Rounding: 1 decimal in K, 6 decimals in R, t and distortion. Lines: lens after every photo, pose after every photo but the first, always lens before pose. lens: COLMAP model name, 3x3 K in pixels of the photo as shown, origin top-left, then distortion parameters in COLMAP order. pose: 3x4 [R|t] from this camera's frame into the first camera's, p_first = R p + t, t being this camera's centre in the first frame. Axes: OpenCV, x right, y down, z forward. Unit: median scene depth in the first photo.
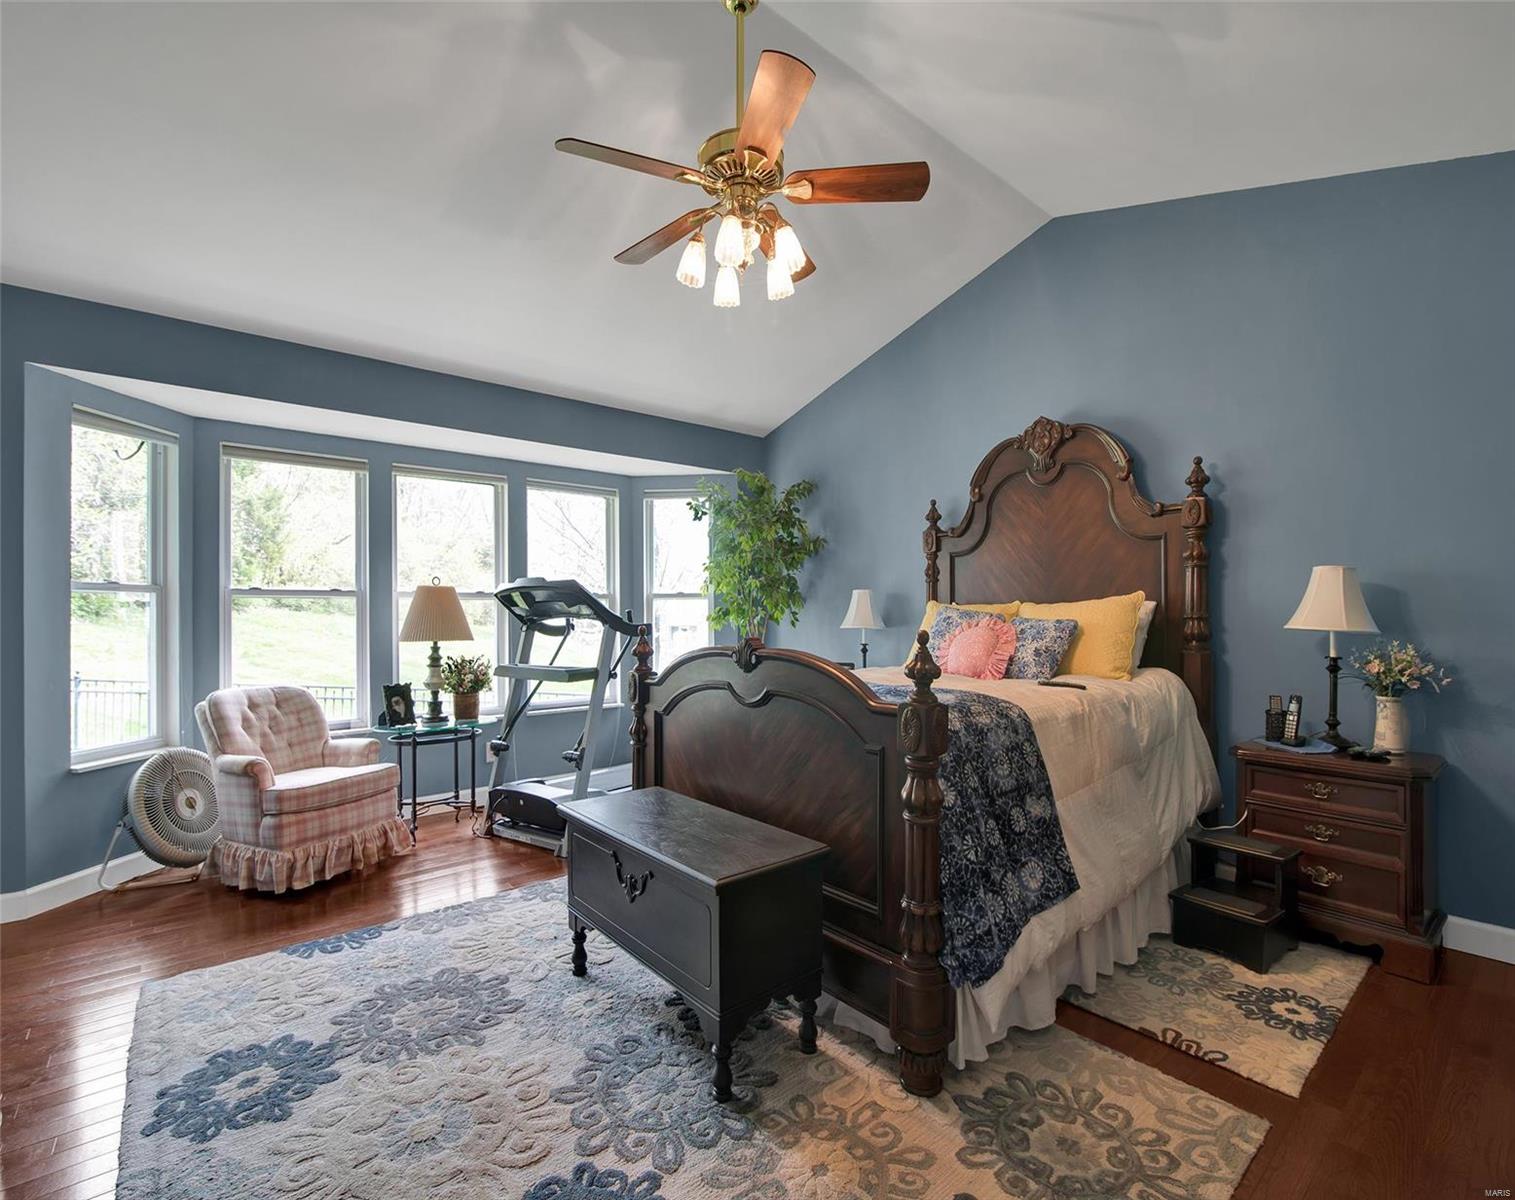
lens RADIAL K [[711.4, 0, 751.6], [0, 711.4, 601.8], [0, 0, 1]] dist [-0.005126, 0.000051]
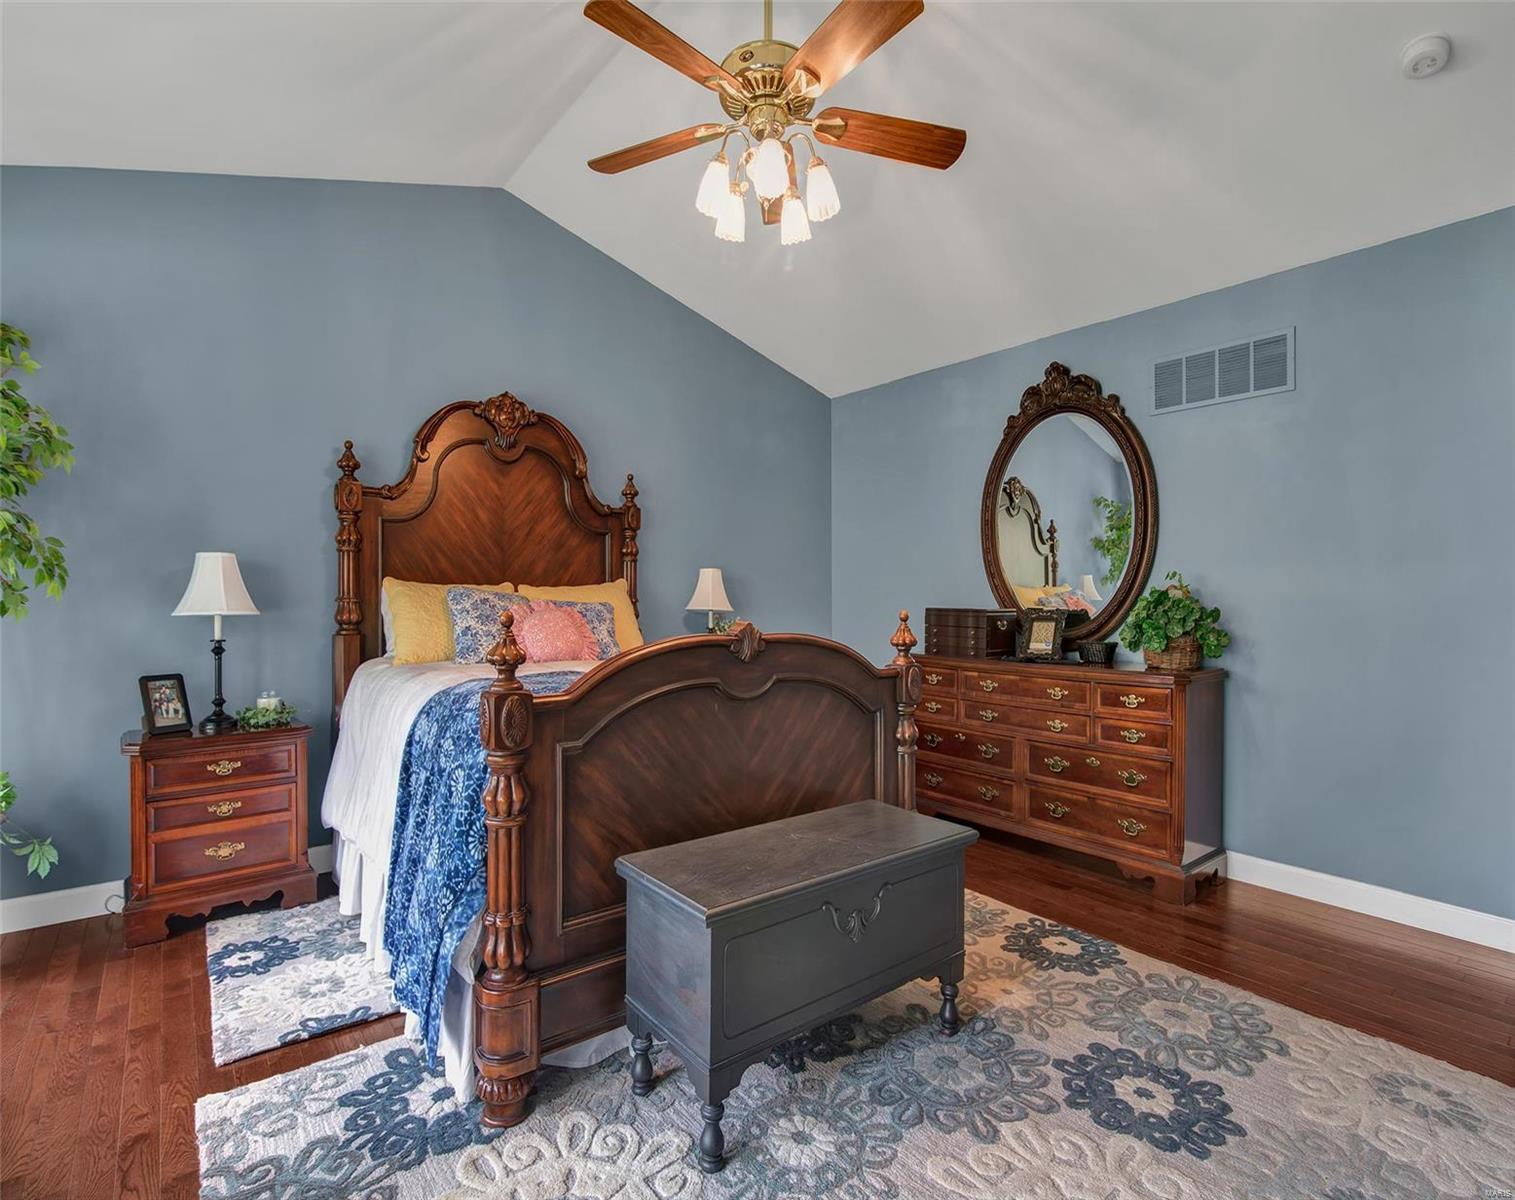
lens RADIAL K [[752.8, 0, 757.5], [0, 752.8, 600.0], [0, 0, 1]] dist [-0.001665, -0.000286]
pose [[0.006784, 0.004158, 0.999968, -0.707091], [-0.027858, 0.999604, -0.003968, 0.018378], [-0.999589, -0.027830, 0.006897, 0.753599]]
